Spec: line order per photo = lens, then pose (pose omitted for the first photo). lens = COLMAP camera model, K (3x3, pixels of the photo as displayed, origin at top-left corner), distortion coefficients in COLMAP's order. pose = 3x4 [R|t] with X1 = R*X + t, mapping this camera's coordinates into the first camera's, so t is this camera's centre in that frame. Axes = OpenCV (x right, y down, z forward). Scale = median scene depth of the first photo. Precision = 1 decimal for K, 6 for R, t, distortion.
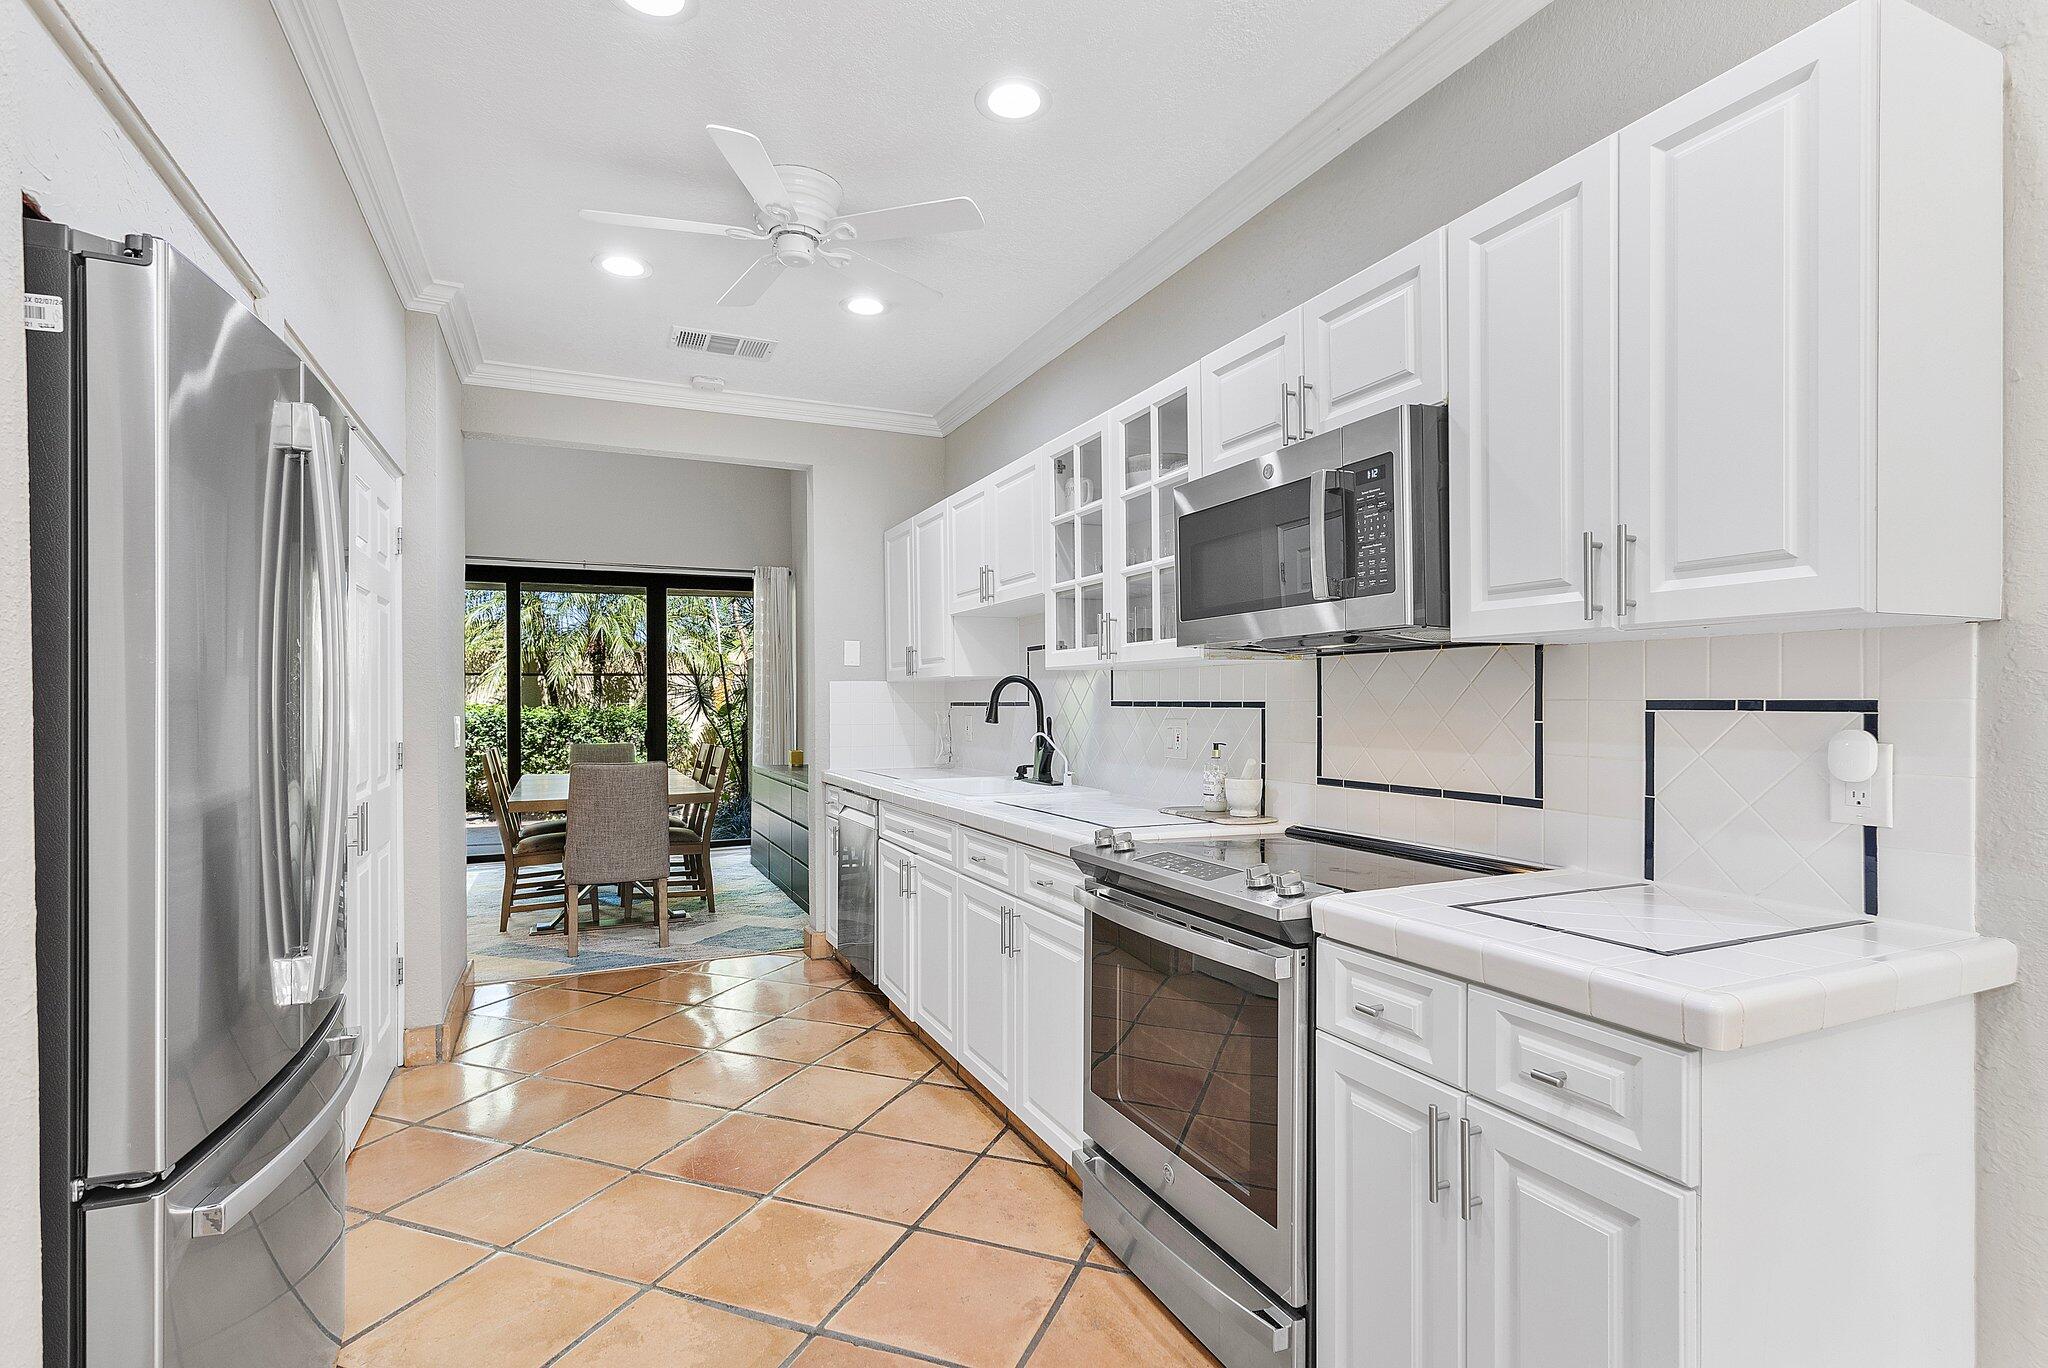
lens RADIAL K [[987.2, 0, 972.9], [0, 987.2, 689.4], [0, 0, 1]] dist [-0.005162, 0.000066]
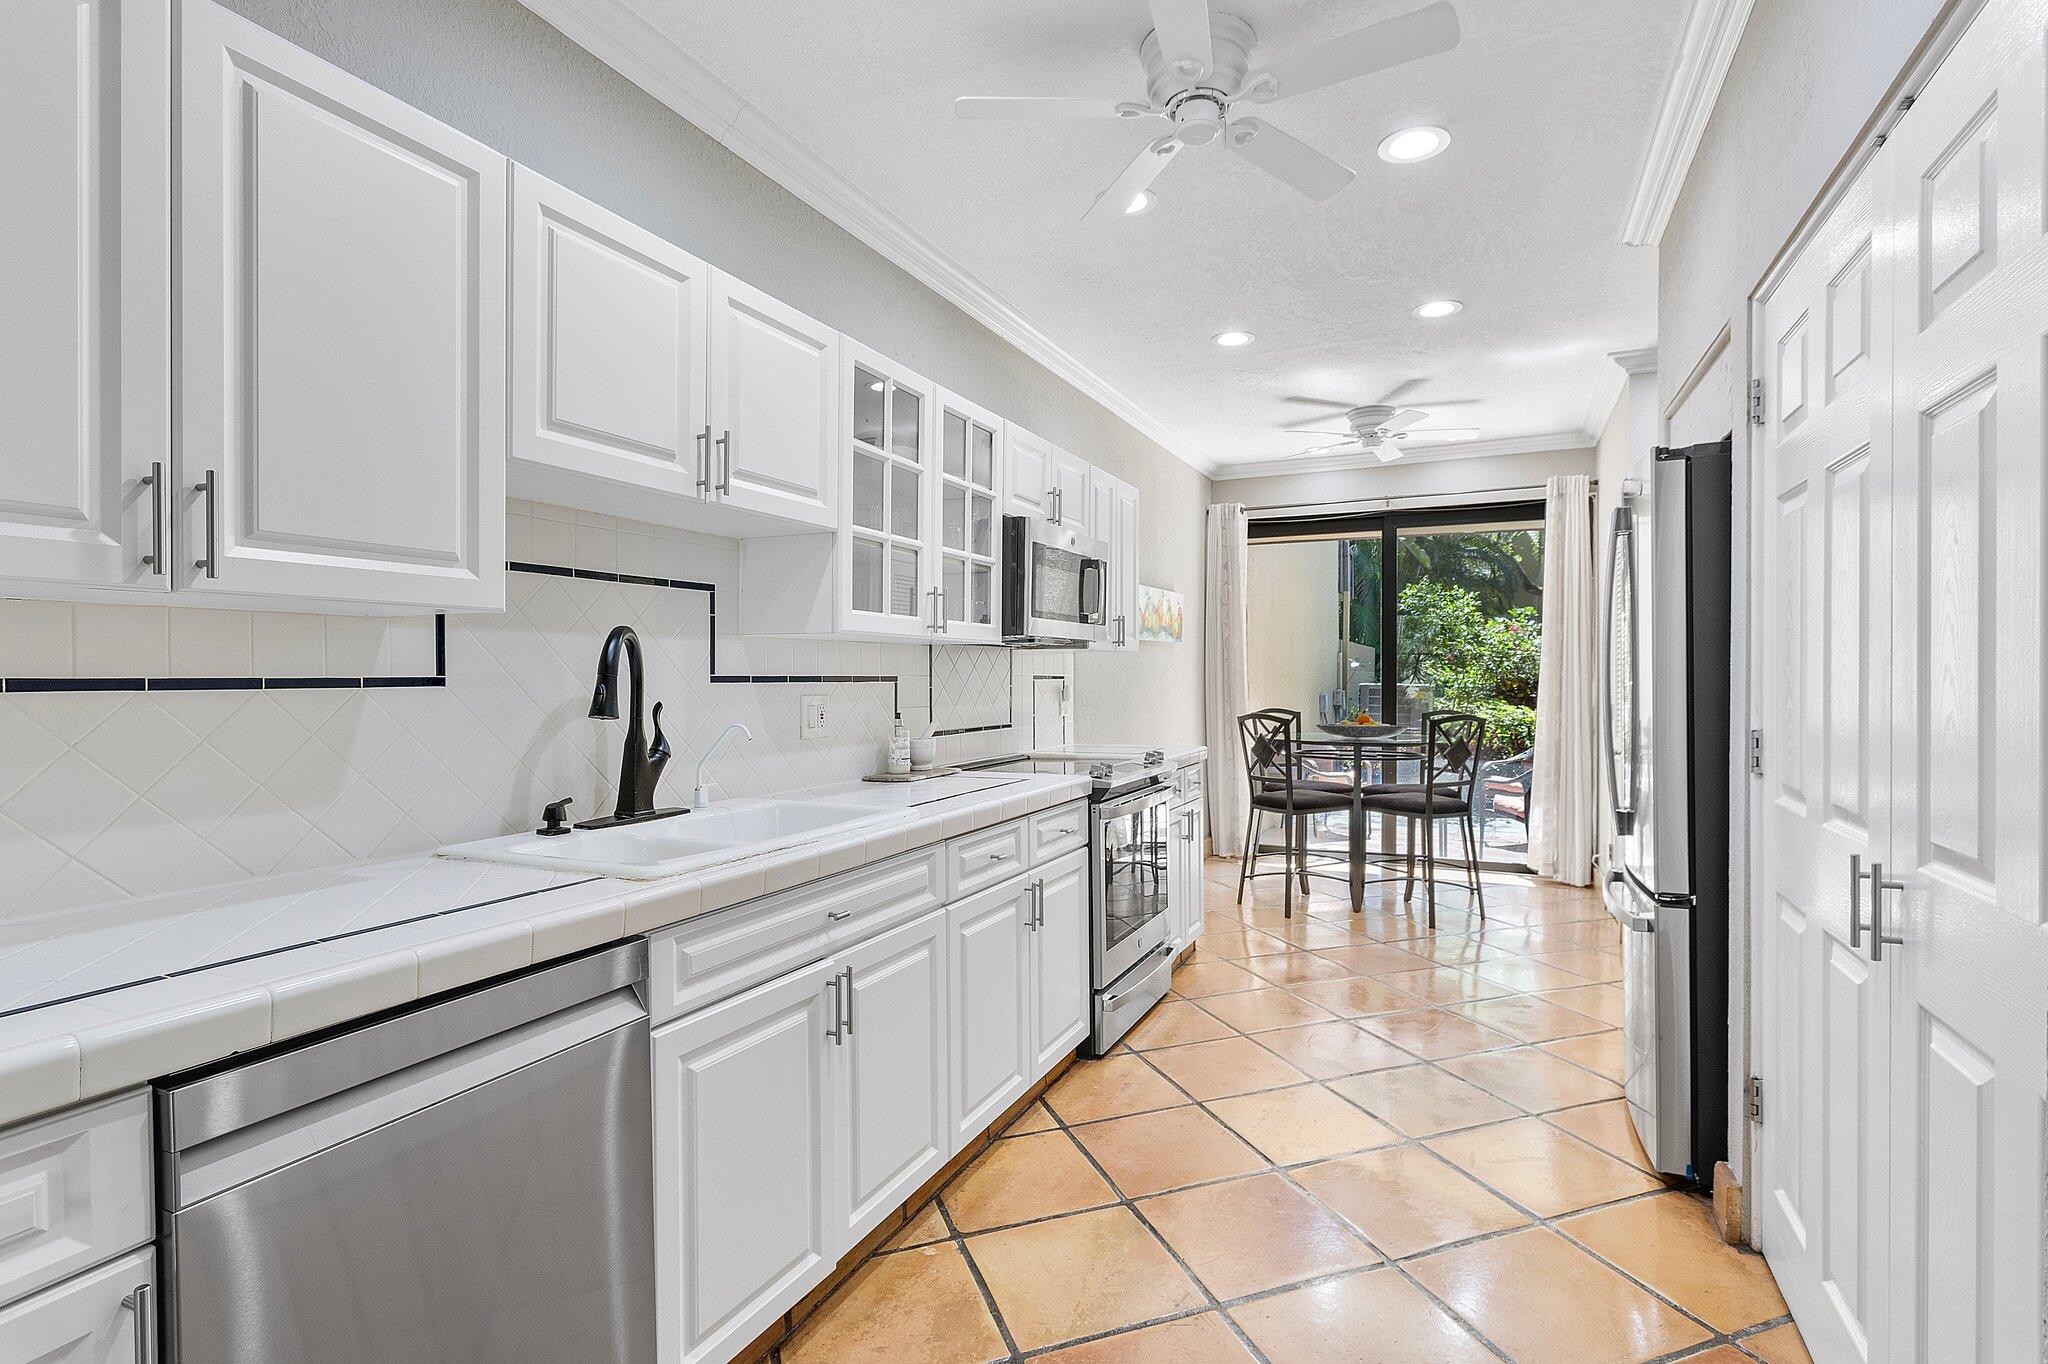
lens RADIAL K [[987.2, 0, 1029.9], [0, 987.2, 680.5], [0, 0, 1]] dist [-0.005162, 0.000066]
pose [[-0.679101, 0.001137, 0.734044, -0.633761], [-0.003879, 0.999979, -0.005137, 0.021274], [-0.734034, -0.006336, -0.679083, 1.542440]]
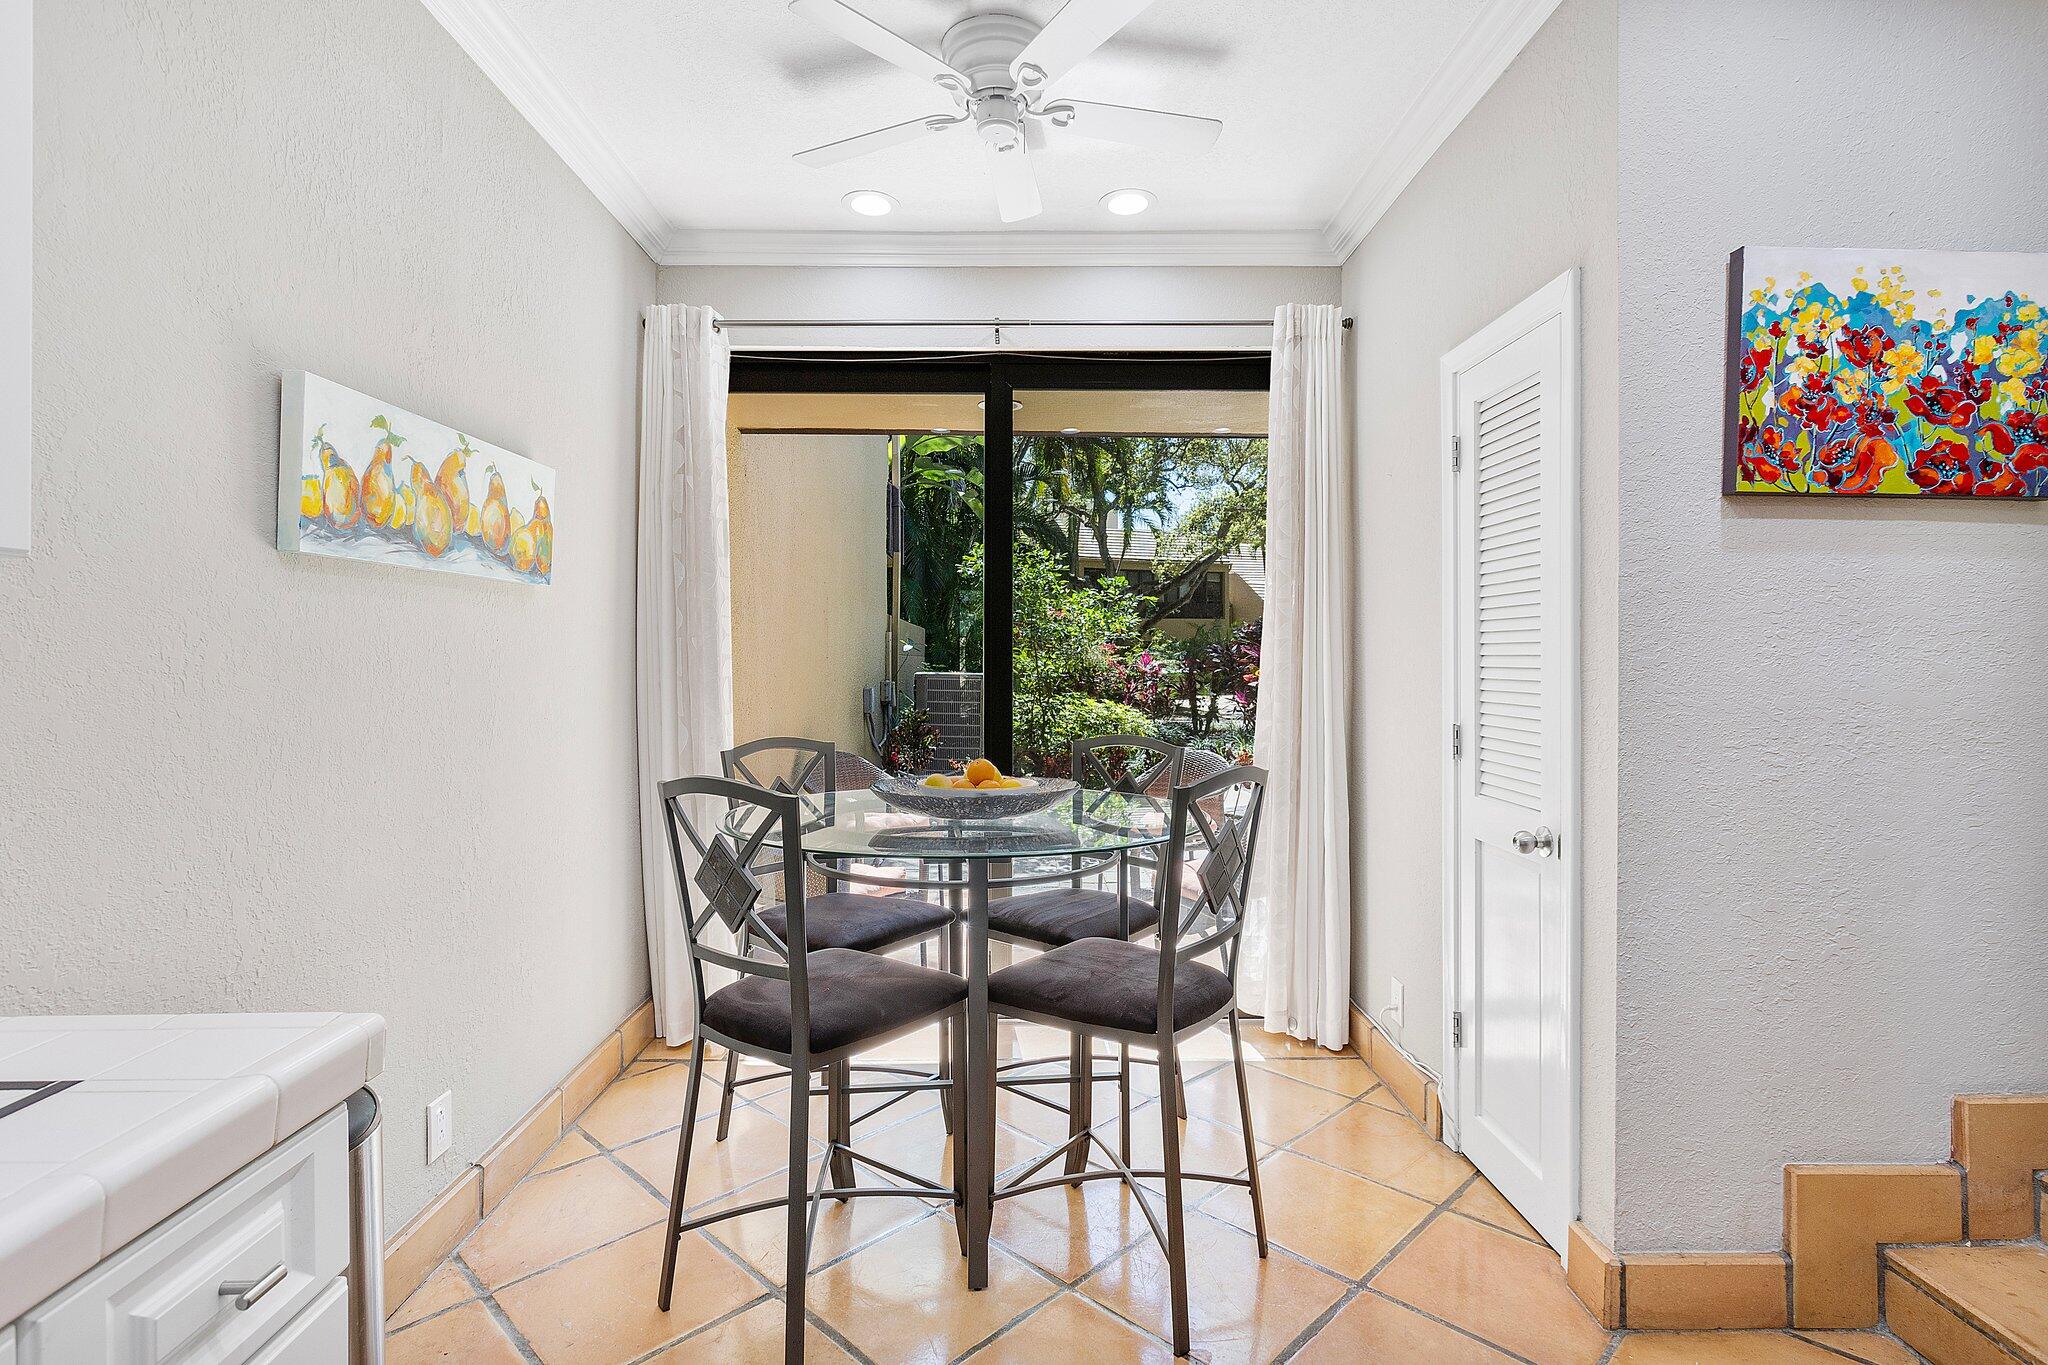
lens RADIAL K [[987.2, 0, 1028.3], [0, 987.2, 660.3], [0, 0, 1]] dist [-0.005162, 0.000066]
pose [[-0.932946, 0.003833, 0.359996, -0.347768], [0.000057, 0.999945, -0.010501, 0.012527], [-0.360016, -0.009776, -0.932895, 1.077476]]
